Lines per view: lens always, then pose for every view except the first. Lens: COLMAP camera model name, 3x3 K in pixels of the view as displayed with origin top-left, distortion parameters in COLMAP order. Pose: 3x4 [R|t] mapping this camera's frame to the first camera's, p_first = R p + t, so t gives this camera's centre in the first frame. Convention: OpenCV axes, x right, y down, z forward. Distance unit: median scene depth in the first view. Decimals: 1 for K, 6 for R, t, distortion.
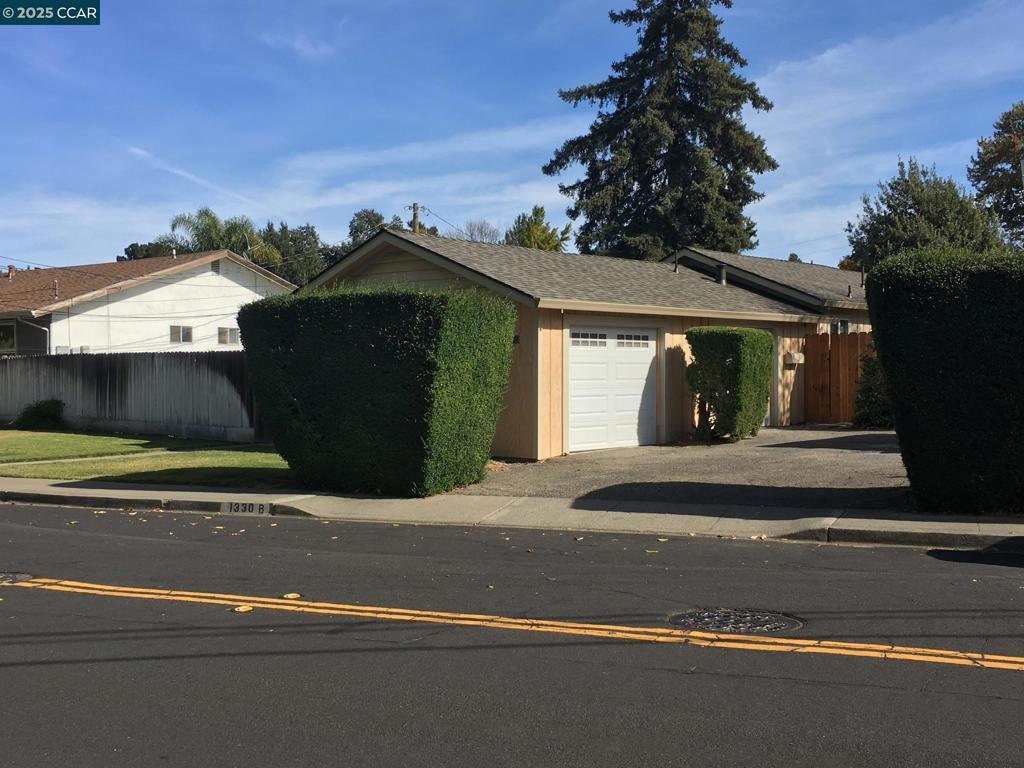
lens RADIAL K [[1003.5, 0, 512.0], [0, 1003.5, 384.0], [0, 0, 1]] dist [0.010281, 0.007339]
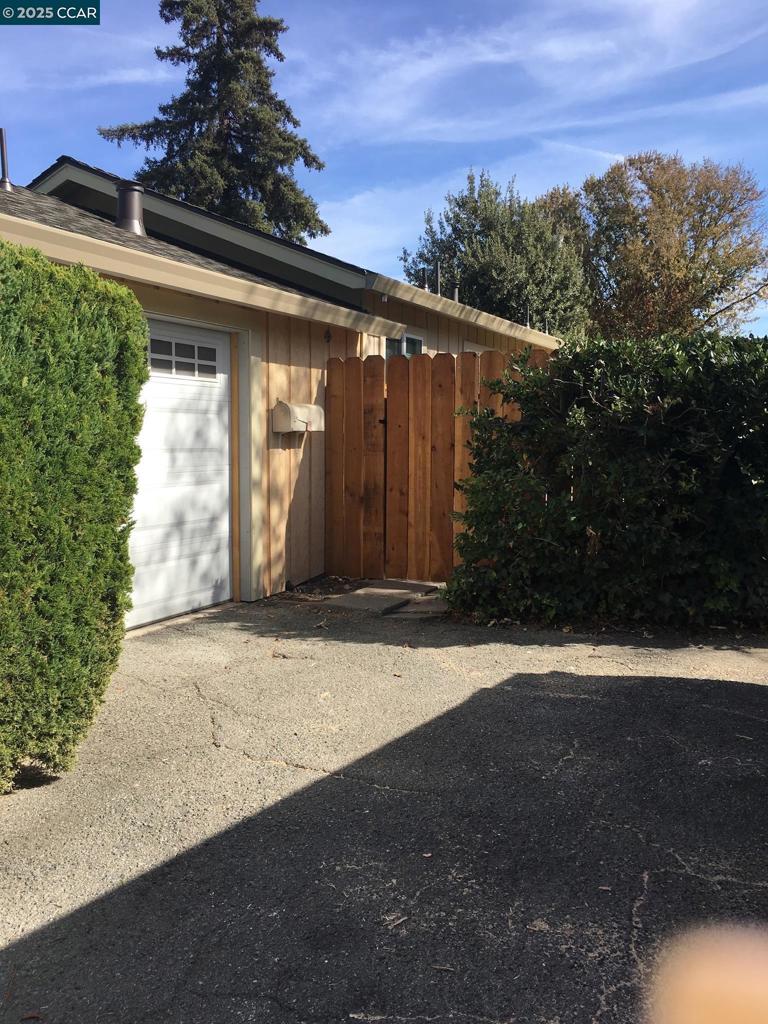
lens RADIAL K [[872.2, 0, 384.0], [0, 872.2, 512.0], [0, 0, 1]] dist [0.007840, 0.002865]
pose [[0.951051, -0.015899, 0.308625, 0.045576], [-0.007492, 0.997196, 0.074456, -0.003255], [-0.308944, -0.073123, 0.948265, 0.146464]]
